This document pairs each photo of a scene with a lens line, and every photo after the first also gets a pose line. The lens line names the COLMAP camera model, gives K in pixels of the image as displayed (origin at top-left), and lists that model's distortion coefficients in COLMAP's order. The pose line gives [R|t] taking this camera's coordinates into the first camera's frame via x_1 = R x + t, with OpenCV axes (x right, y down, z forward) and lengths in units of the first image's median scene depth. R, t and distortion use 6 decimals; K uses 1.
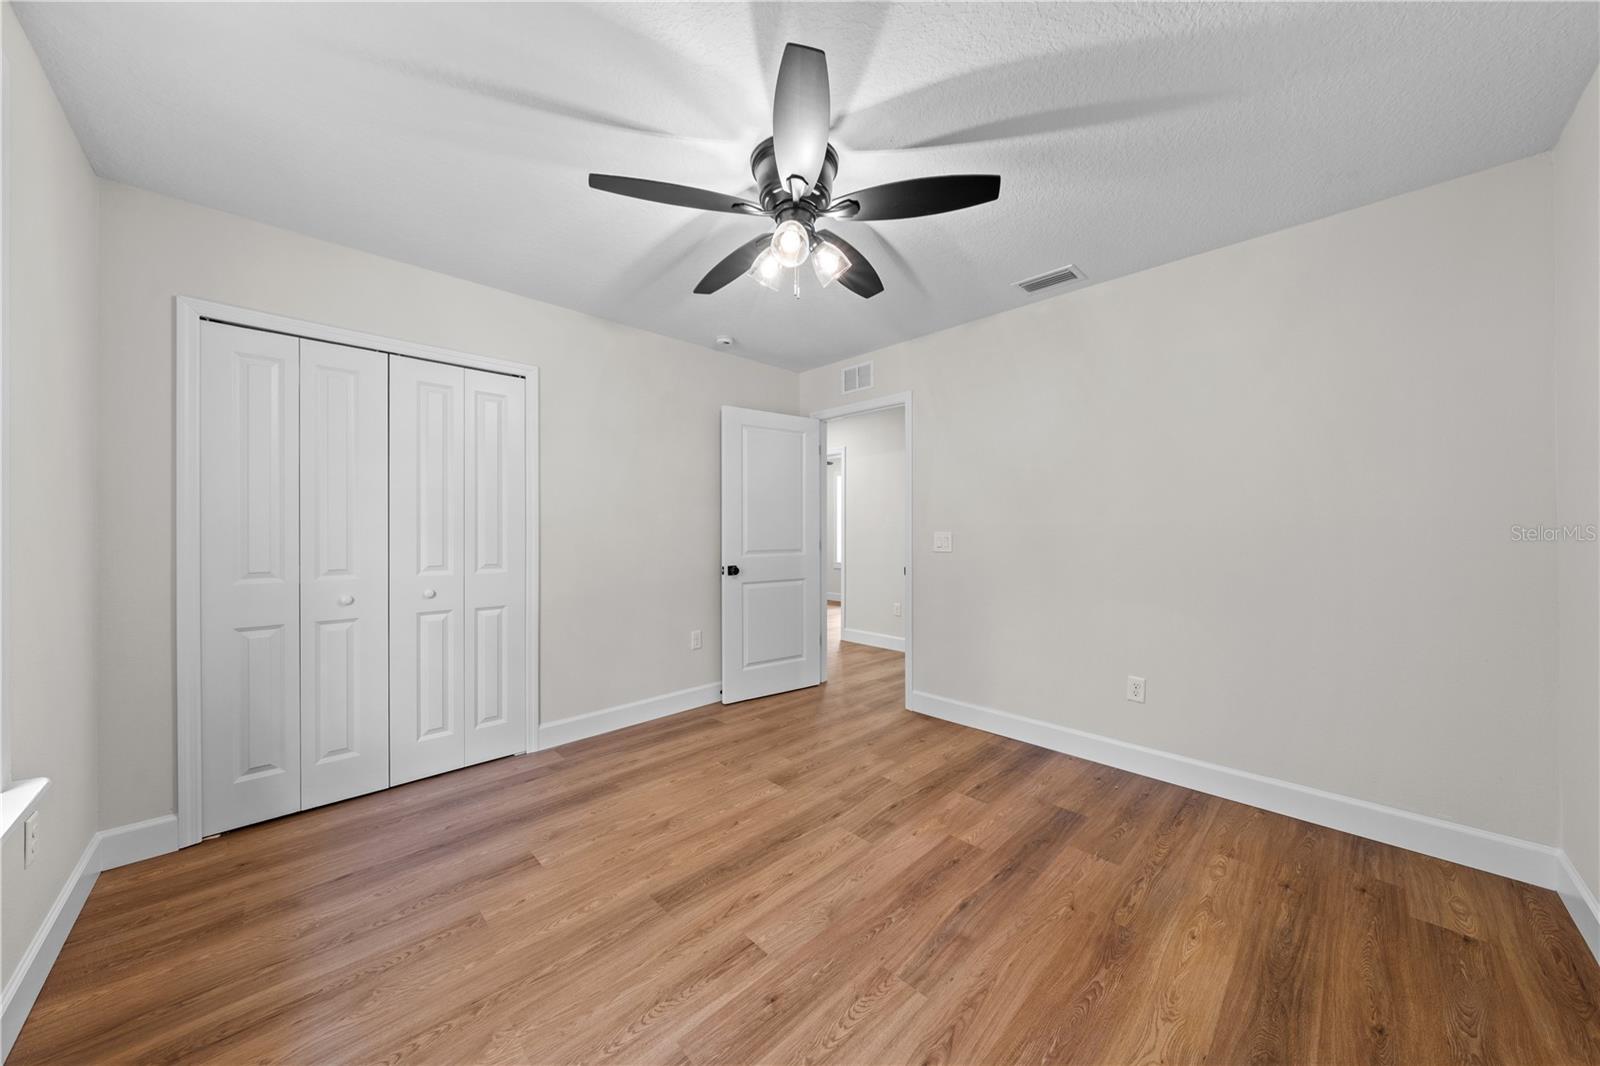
lens RADIAL K [[540.6, 0, 800.1], [0, 540.6, 528.4], [0, 0, 1]] dist [0.000605, -0.000032]
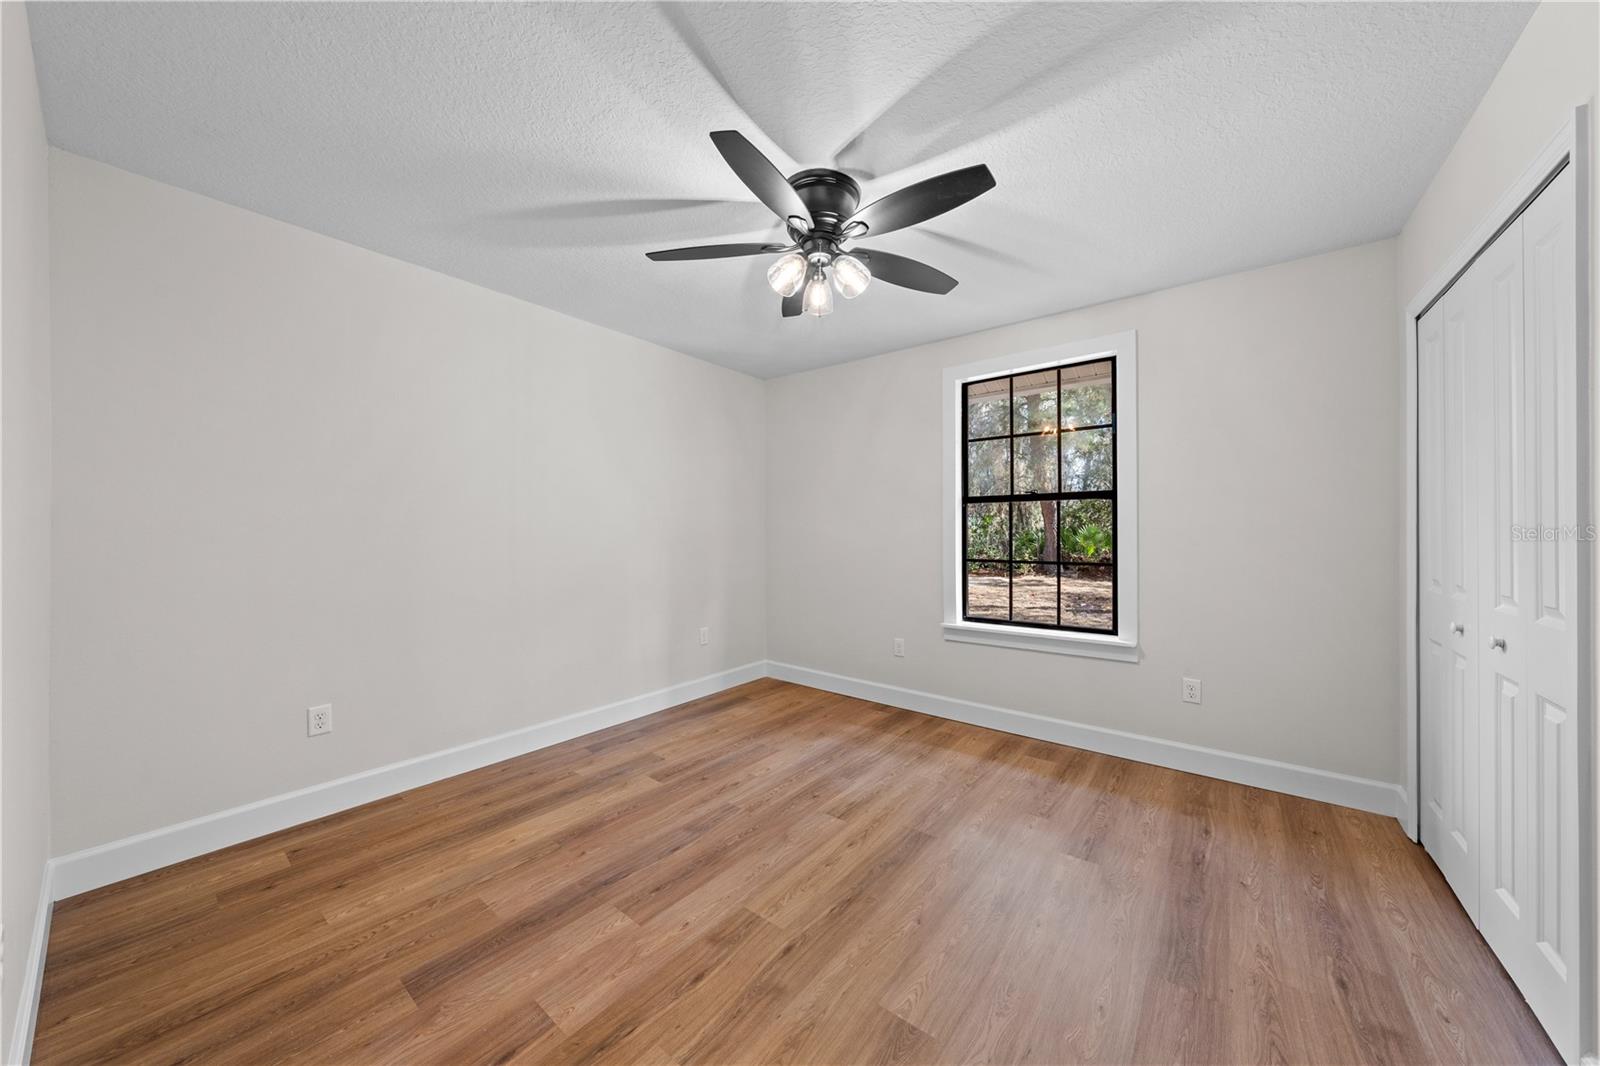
lens RADIAL K [[540.6, 0, 800.1], [0, 540.6, 528.4], [0, 0, 1]] dist [0.000605, -0.000032]
pose [[-0.991244, 0.002744, -0.132012, 0.175682], [0.004260, 0.999928, -0.011205, 0.004923], [0.131972, -0.011669, -0.991185, 2.108326]]
